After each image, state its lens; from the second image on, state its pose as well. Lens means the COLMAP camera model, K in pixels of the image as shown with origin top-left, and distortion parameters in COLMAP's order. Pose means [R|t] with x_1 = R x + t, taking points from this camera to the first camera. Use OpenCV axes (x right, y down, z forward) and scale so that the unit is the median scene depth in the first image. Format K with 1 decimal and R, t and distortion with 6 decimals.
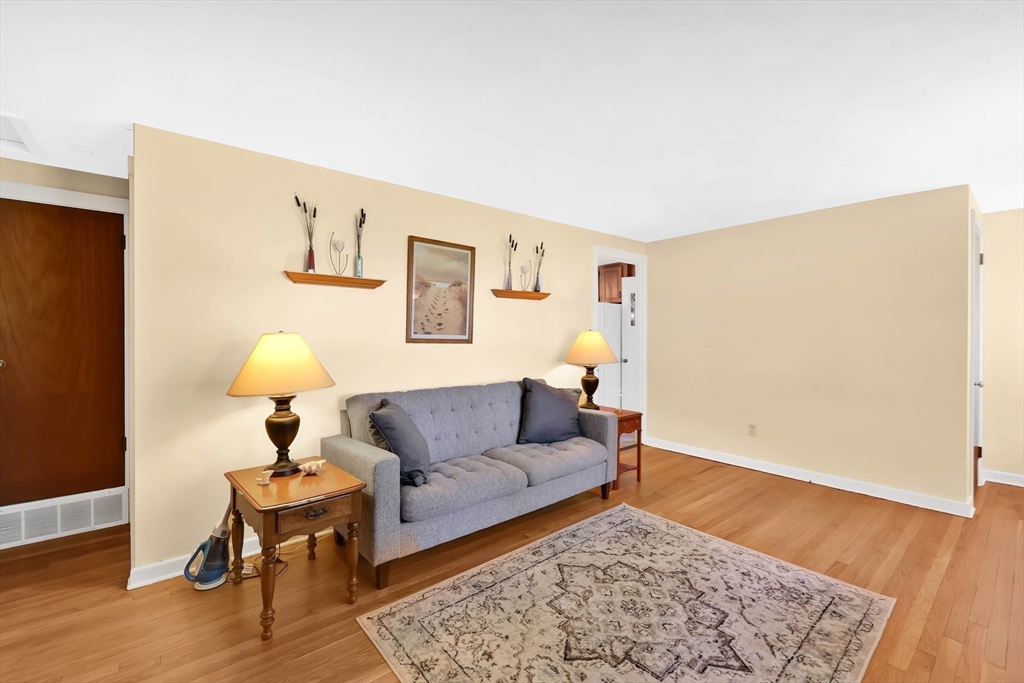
lens RADIAL K [[442.4, 0, 487.6], [0, 442.4, 339.1], [0, 0, 1]] dist [-0.000616, -0.000520]
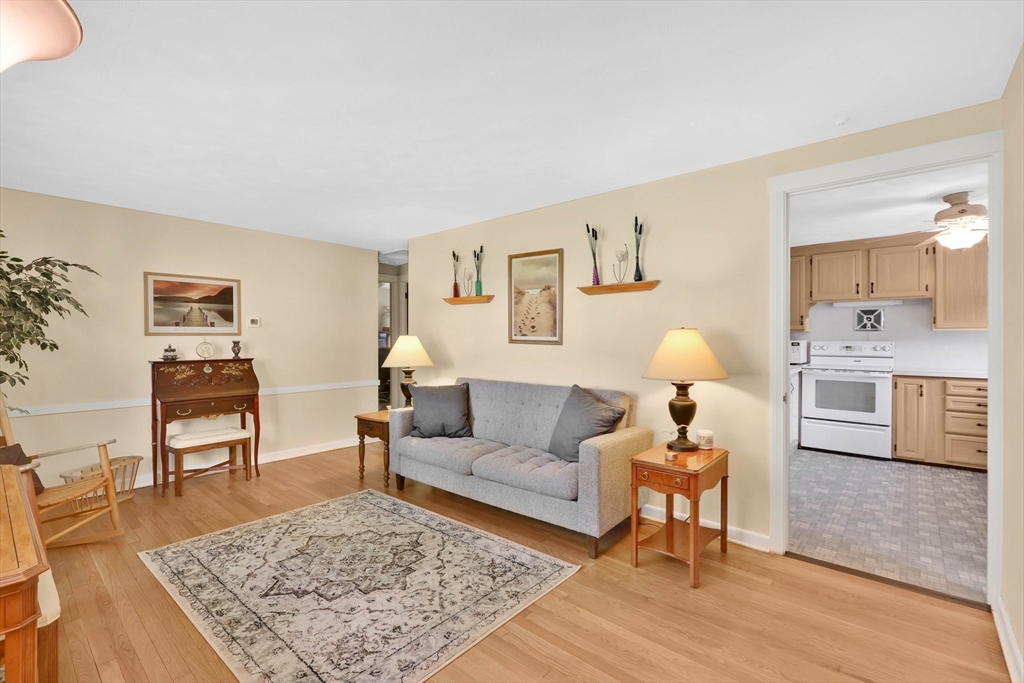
lens RADIAL K [[442.4, 0, 487.6], [0, 442.4, 339.1], [0, 0, 1]] dist [-0.000616, -0.000520]
pose [[0.159691, 0.001768, -0.987166, 1.302532], [-0.008052, 0.999967, 0.000489, -0.003709], [0.987134, 0.007870, 0.159700, 0.950417]]
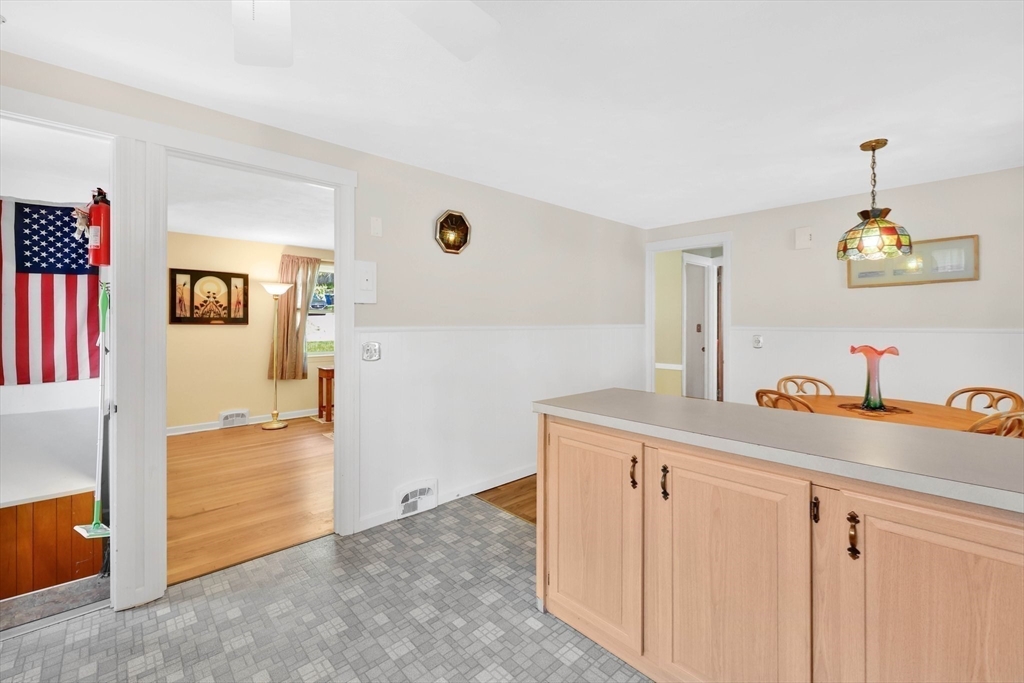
lens RADIAL K [[414.7, 0, 513.3], [0, 414.7, 318.8], [0, 0, 1]] dist [0.000520, 0.000086]
pose [[-0.992347, -0.000541, -0.123480, 0.178728], [-0.000033, 0.999992, -0.004117, -0.021444], [0.123481, -0.004082, -0.992339, 2.720660]]
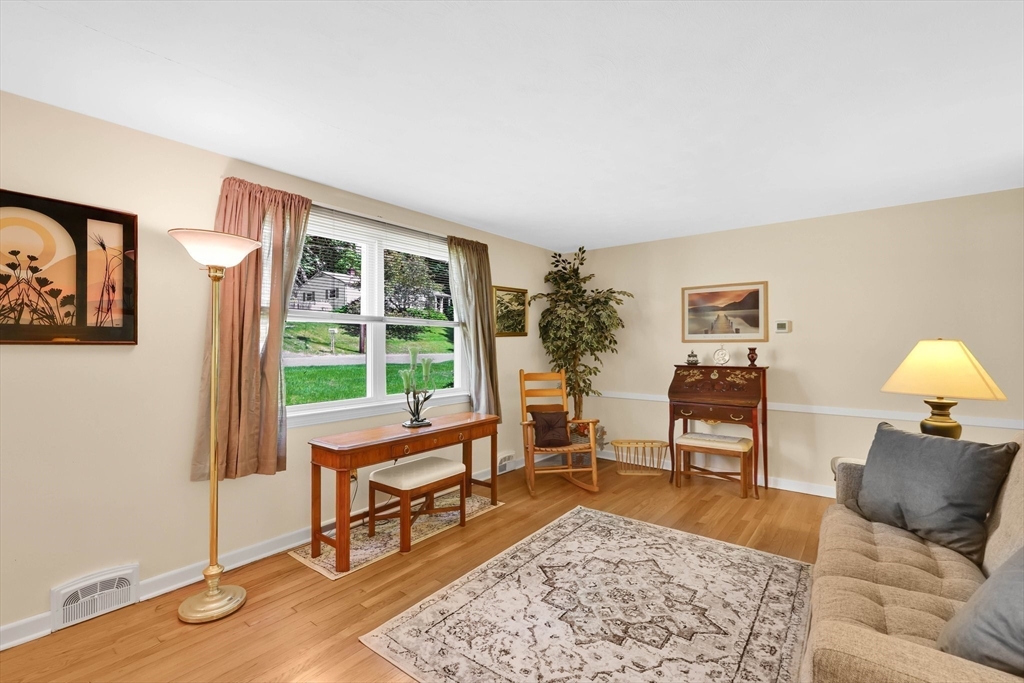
lens RADIAL K [[449.3, 0, 512.0], [0, 449.3, 341.5], [0, 0, 1]] dist [0.000143, -0.000529]
pose [[-0.966356, -0.001650, -0.257204, 0.713017], [-0.001932, 0.999998, 0.000840, -0.010216], [0.257202, 0.001309, -0.966357, 1.622268]]
